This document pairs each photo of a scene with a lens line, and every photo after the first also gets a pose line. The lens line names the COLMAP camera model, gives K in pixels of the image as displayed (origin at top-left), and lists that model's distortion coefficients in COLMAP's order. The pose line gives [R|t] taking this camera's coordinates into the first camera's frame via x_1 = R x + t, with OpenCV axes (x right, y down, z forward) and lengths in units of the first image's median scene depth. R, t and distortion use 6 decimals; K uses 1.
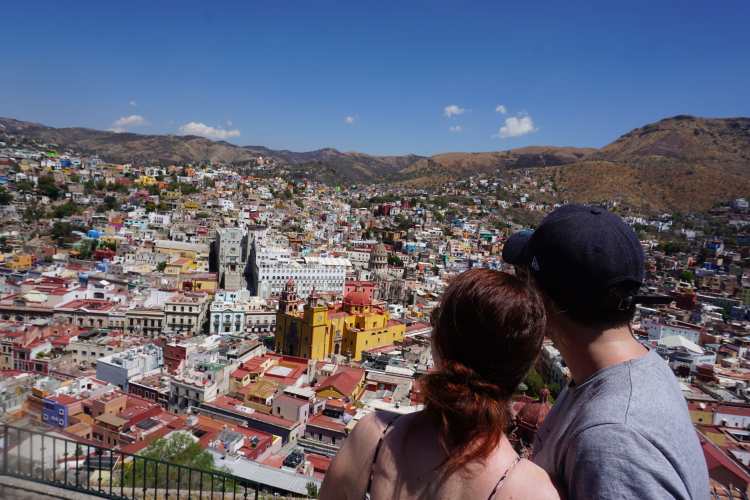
lens RADIAL K [[481.2, 0, 375.0], [0, 481.2, 250.0], [0, 0, 1]] dist [-0.036668, 0.000685]
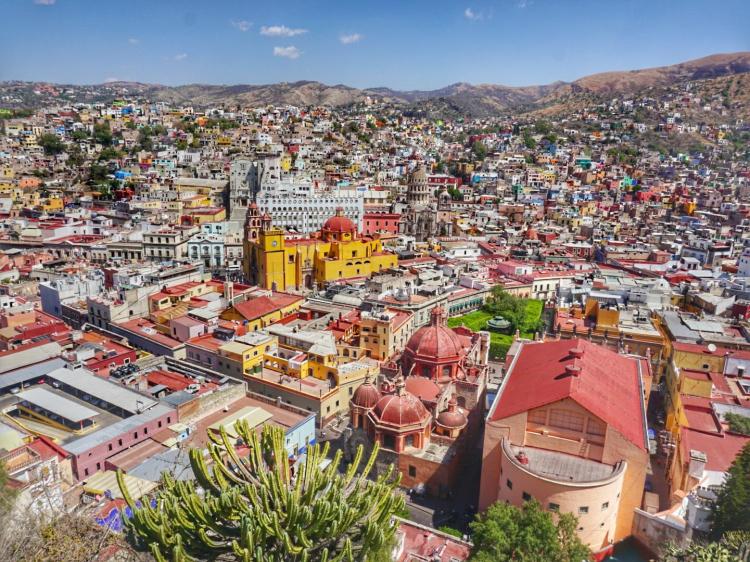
lens RADIAL K [[539.8, 0, 375.0], [0, 539.8, 281.0], [0, 0, 1]] dist [-0.062727, 0.039952]
pose [[0.965659, 0.001866, -0.259806, 0.172914], [0.034904, 0.989978, 0.136842, 0.044067], [0.257458, -0.141211, 0.955916, 0.050830]]
